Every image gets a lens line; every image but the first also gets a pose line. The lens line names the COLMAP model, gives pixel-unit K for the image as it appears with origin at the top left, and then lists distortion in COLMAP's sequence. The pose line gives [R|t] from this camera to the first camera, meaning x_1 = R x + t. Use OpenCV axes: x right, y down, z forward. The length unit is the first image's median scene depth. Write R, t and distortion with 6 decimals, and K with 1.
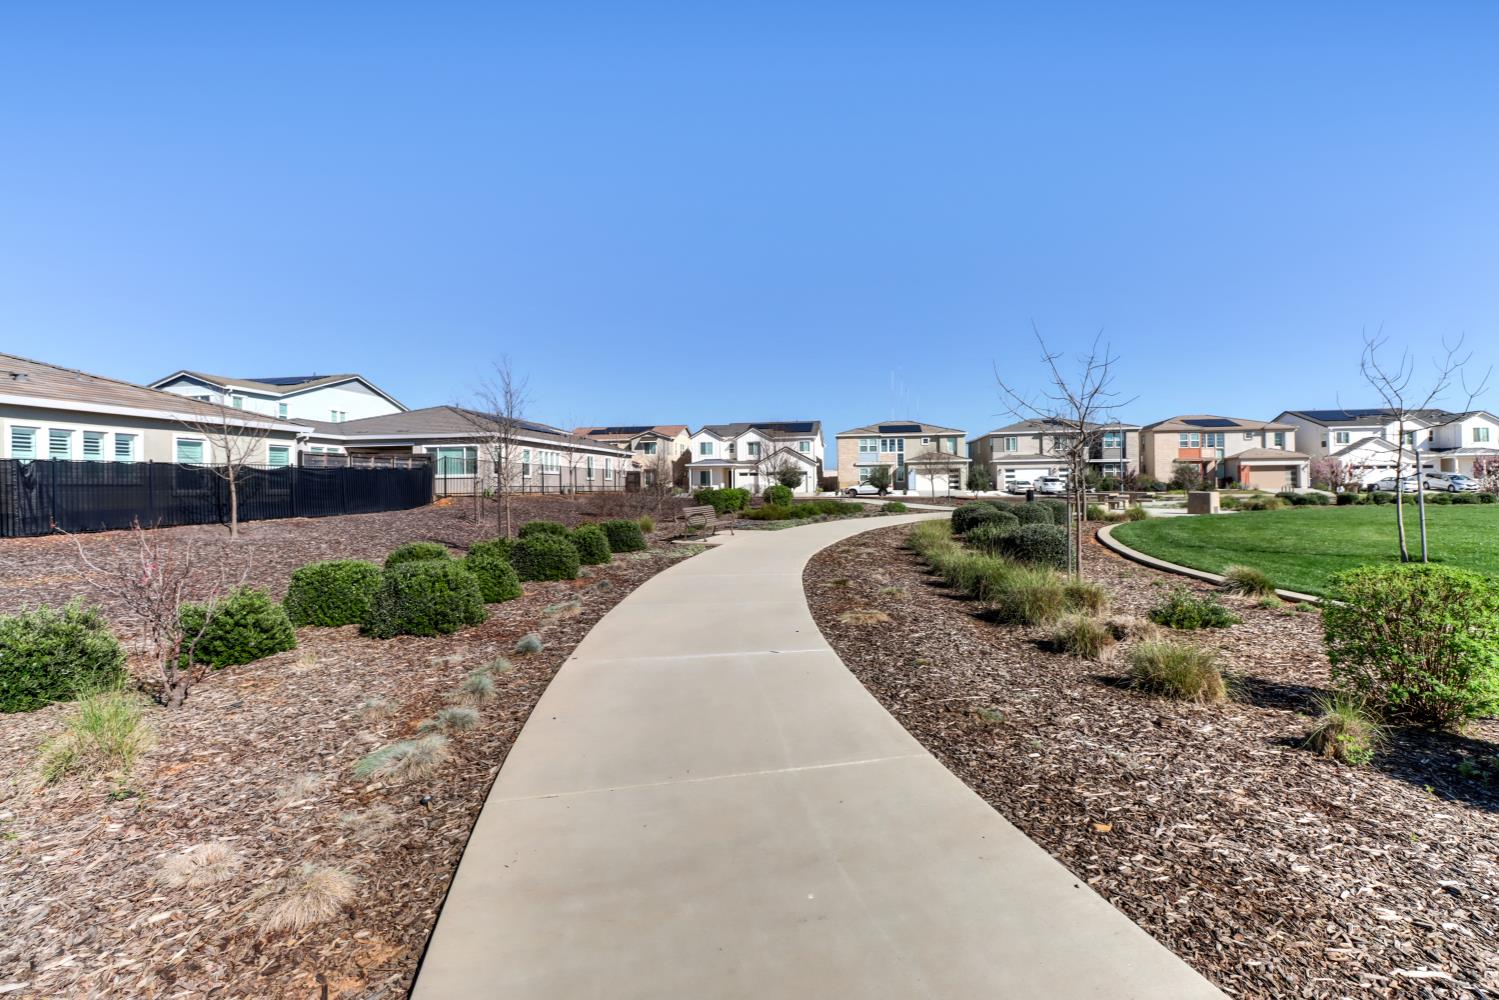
lens RADIAL K [[706.8, 0, 756.5], [0, 706.8, 474.5], [0, 0, 1]] dist [0.018321, -0.013735]
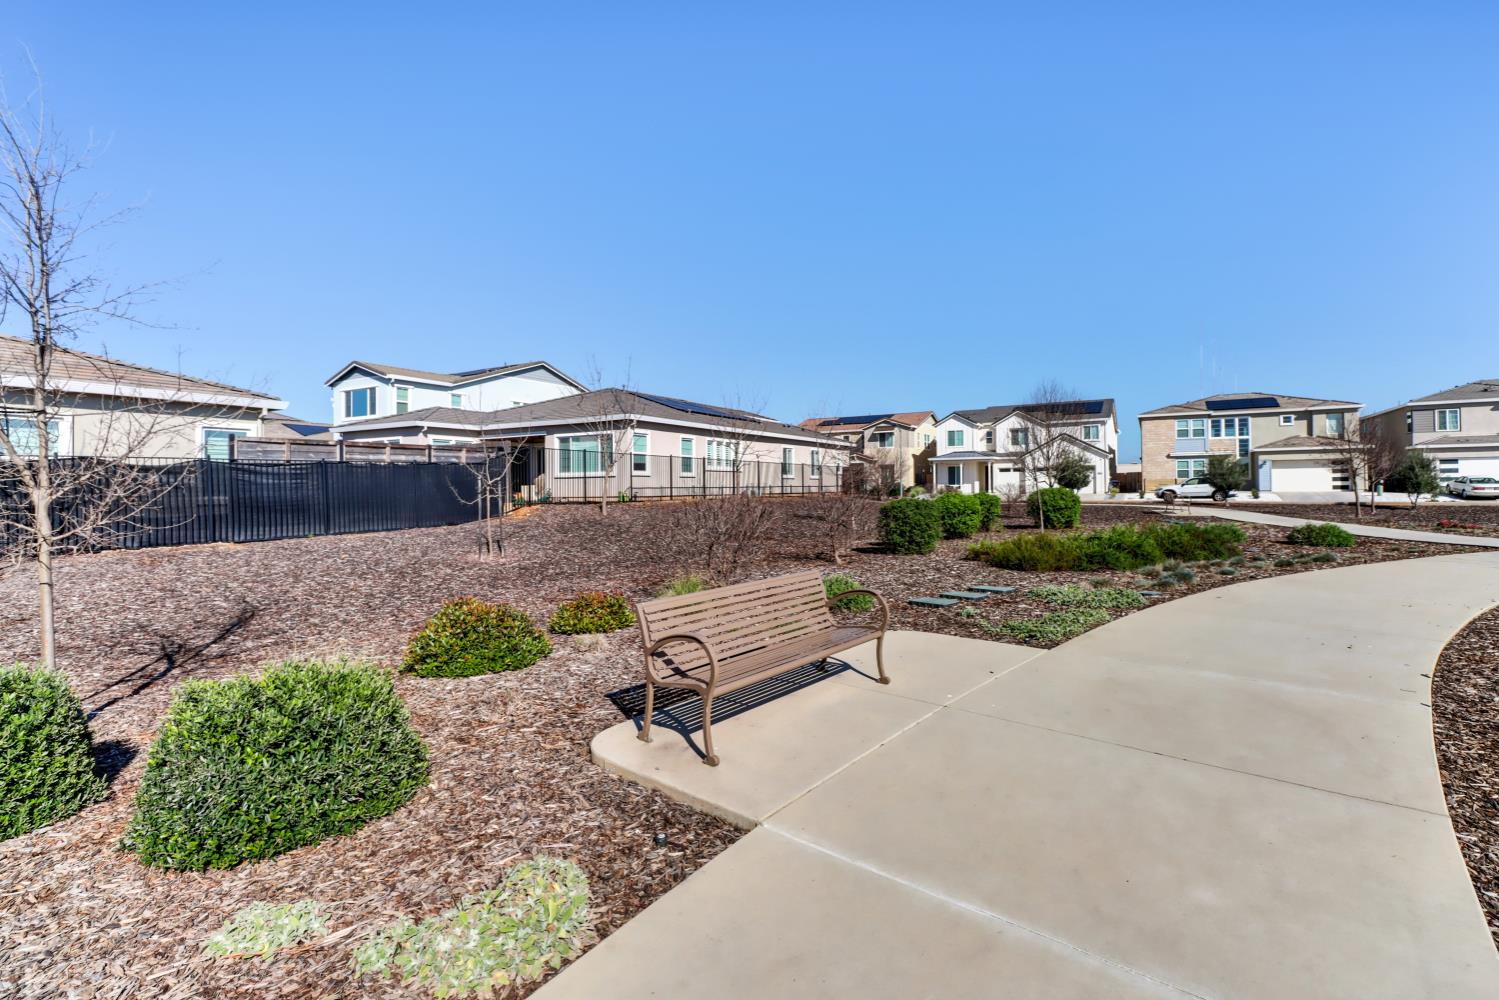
lens RADIAL K [[706.8, 0, 756.5], [0, 706.8, 474.5], [0, 0, 1]] dist [0.018321, -0.013735]
pose [[0.933814, -0.004979, -0.357725, 0.005209], [0.006280, 0.999977, 0.002475, 0.000878], [0.357705, -0.004557, 0.933824, 0.178315]]
